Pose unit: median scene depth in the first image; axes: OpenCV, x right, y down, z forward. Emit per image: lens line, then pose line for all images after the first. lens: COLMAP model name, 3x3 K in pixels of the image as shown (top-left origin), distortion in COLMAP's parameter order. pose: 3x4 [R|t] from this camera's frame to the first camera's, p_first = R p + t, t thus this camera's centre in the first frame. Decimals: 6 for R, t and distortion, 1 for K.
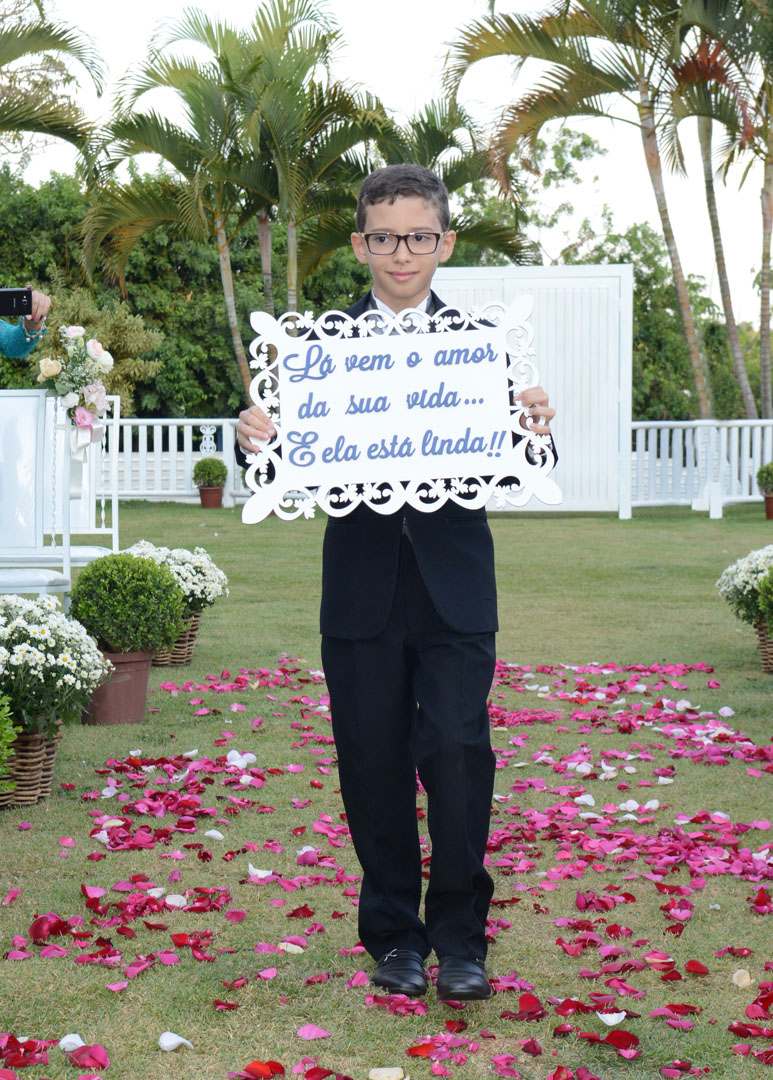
lens RADIAL K [[2215.4, 0, 357.3], [0, 2215.4, 516.7], [0, 0, 1]] dist [0.225961, -0.100134]
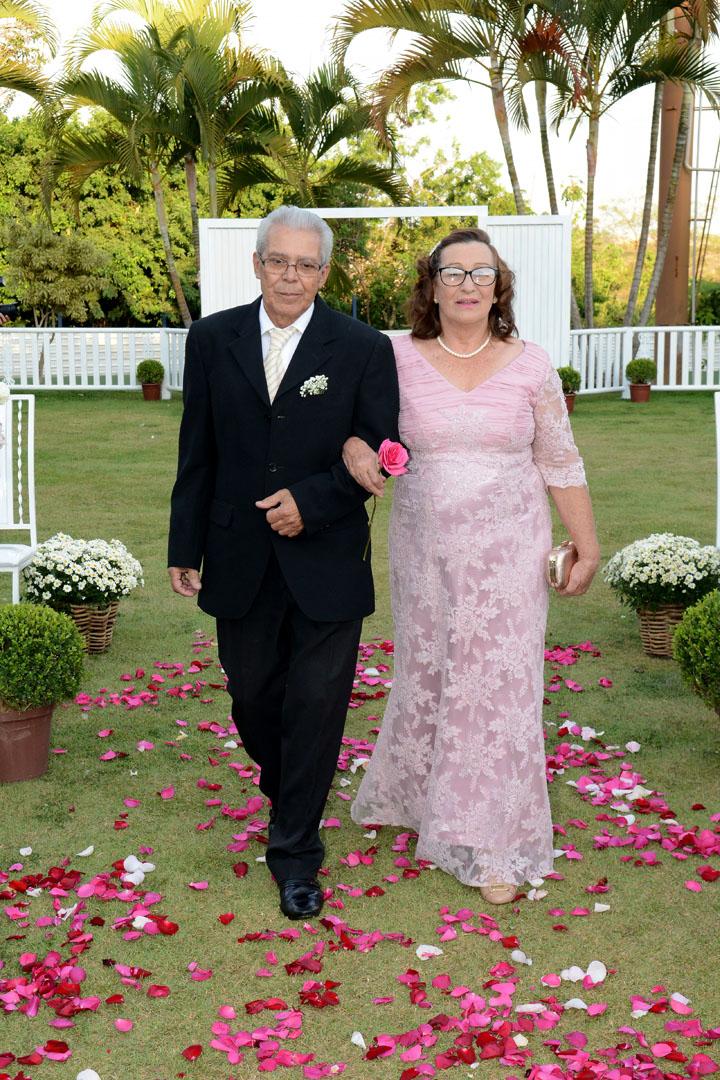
lens RADIAL K [[1628.5, 0, 360.0], [0, 1628.5, 540.0], [0, 0, 1]] dist [0.153770, 0.120723]
pose [[0.998470, -0.012837, 0.053788, 0.000902], [0.007243, 0.994663, 0.102922, -0.019269], [-0.054822, -0.102374, 0.993234, 0.066457]]
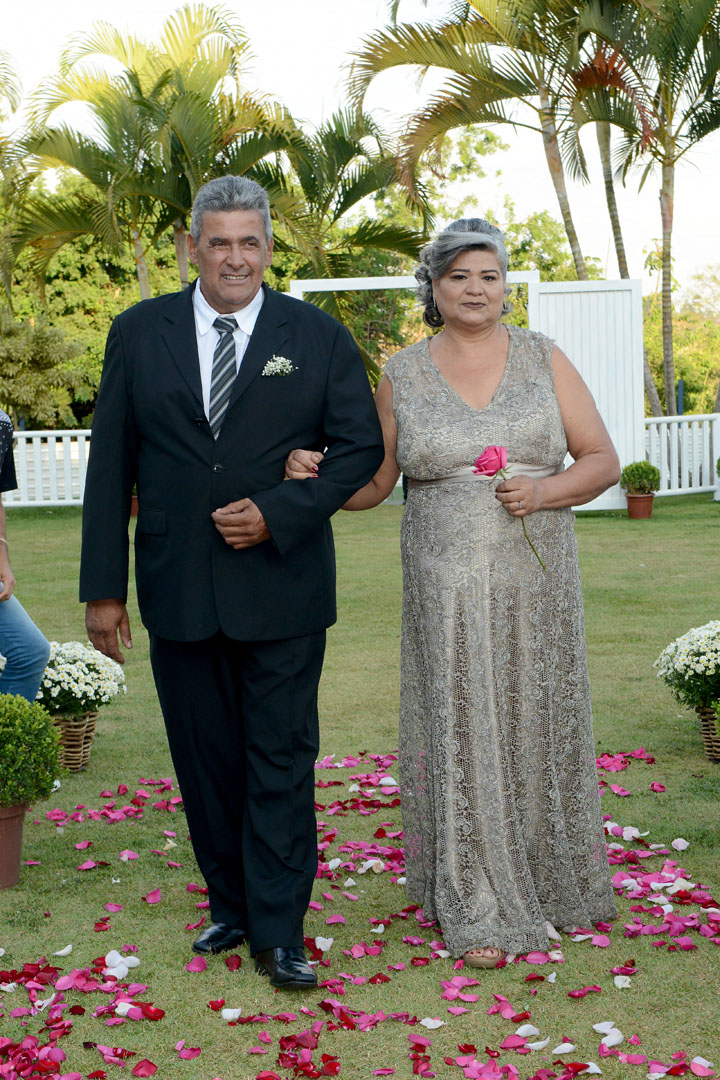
lens RADIAL K [[2059.9, 0, 360.0], [0, 2059.9, 540.0], [0, 0, 1]] dist [0.217170, 0.127202]
pose [[0.998876, -0.031208, 0.035671, 0.002930], [0.030313, 0.999219, 0.025365, -0.013666], [-0.036435, -0.024255, 0.999042, 0.042669]]
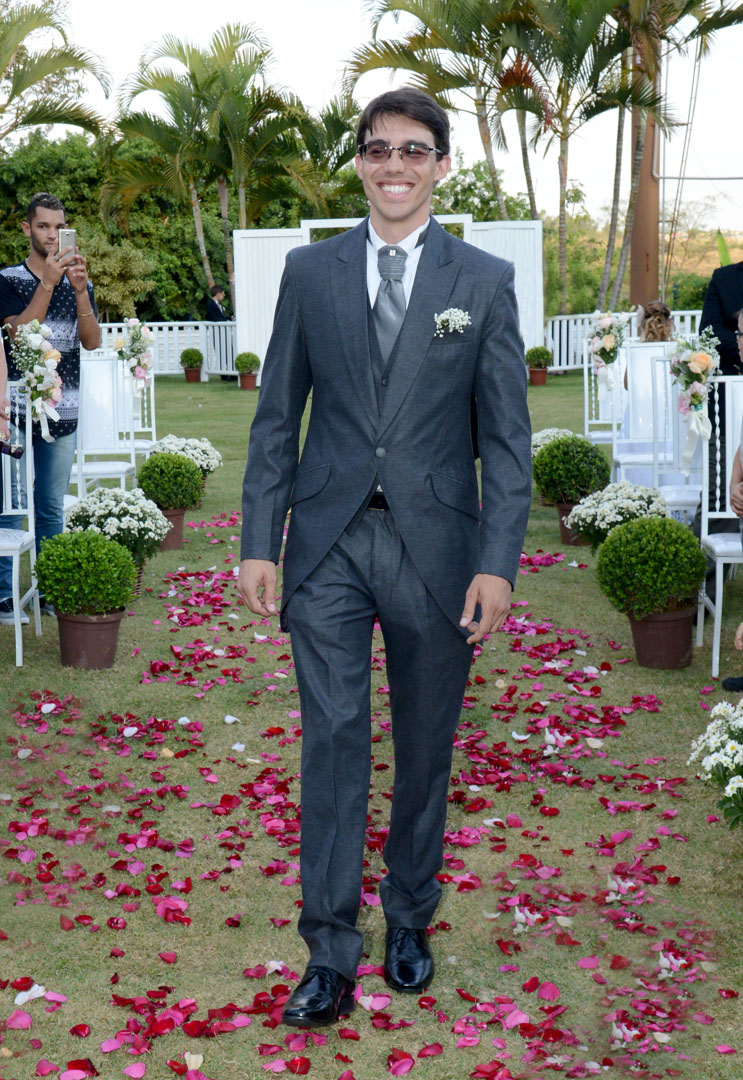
lens RADIAL K [[1557.9, 0, 296.5], [0, 1557.9, 495.6], [0, 0, 1]] dist [0.101107, -0.005294]
pose [[0.999722, -0.023250, 0.004026, -0.002254], [0.022851, 0.996488, 0.080560, -0.010603], [-0.005885, -0.080446, 0.996742, -0.050668]]
